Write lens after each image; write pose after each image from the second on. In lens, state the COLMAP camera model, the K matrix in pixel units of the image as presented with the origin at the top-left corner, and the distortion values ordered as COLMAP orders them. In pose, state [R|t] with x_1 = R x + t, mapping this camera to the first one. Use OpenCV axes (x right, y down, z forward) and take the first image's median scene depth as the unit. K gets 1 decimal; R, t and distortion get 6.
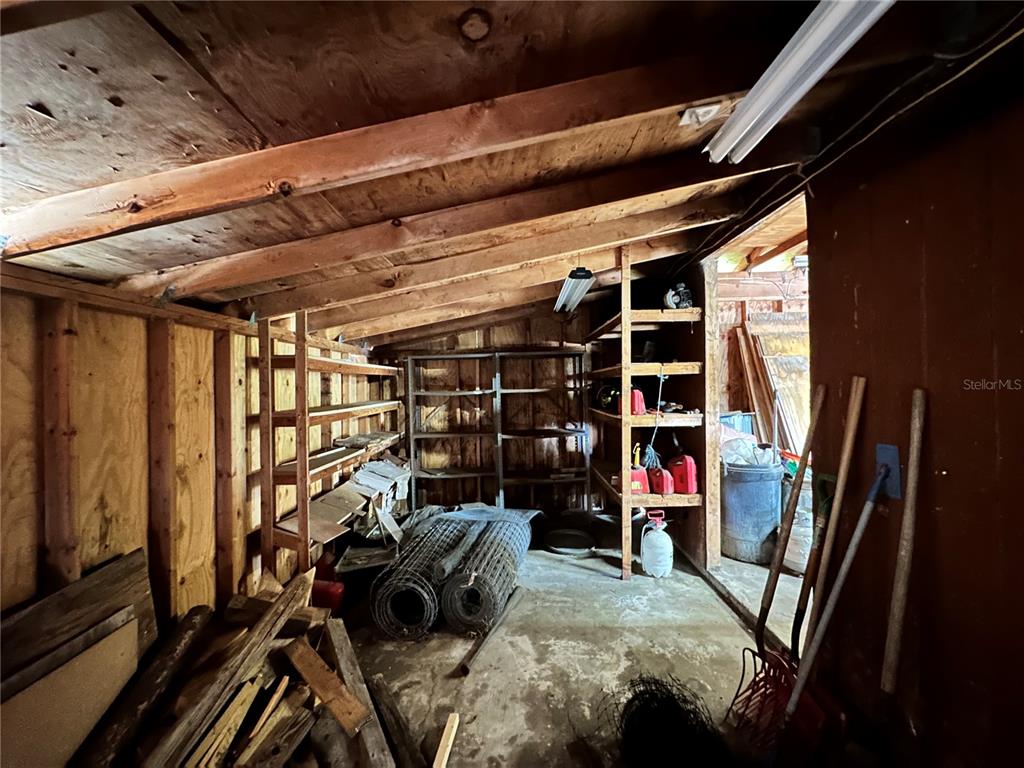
lens RADIAL K [[406.0, 0, 512.0], [0, 406.0, 384.0], [0, 0, 1]] dist [-0.000954, -0.000199]
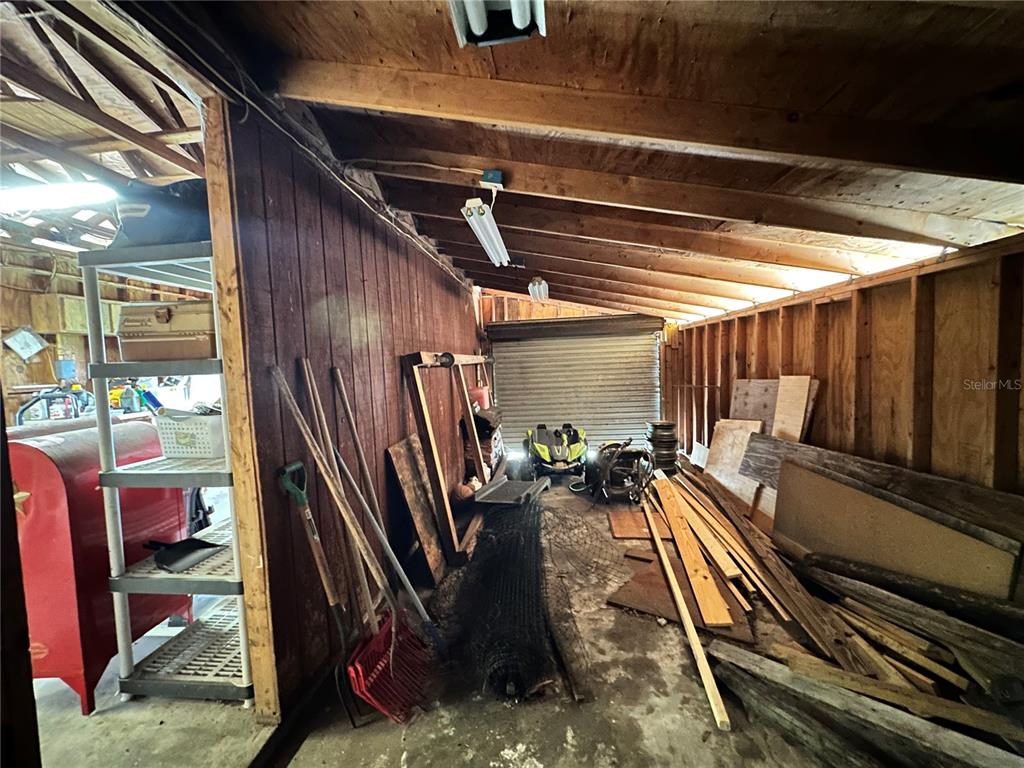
lens RADIAL K [[406.0, 0, 512.0], [0, 406.0, 384.0], [0, 0, 1]] dist [-0.000954, -0.000199]
pose [[-0.994238, 0.054189, 0.092494, 0.195012], [0.059032, 0.996981, 0.050446, 0.019463], [-0.089481, 0.055616, -0.994435, 1.902312]]
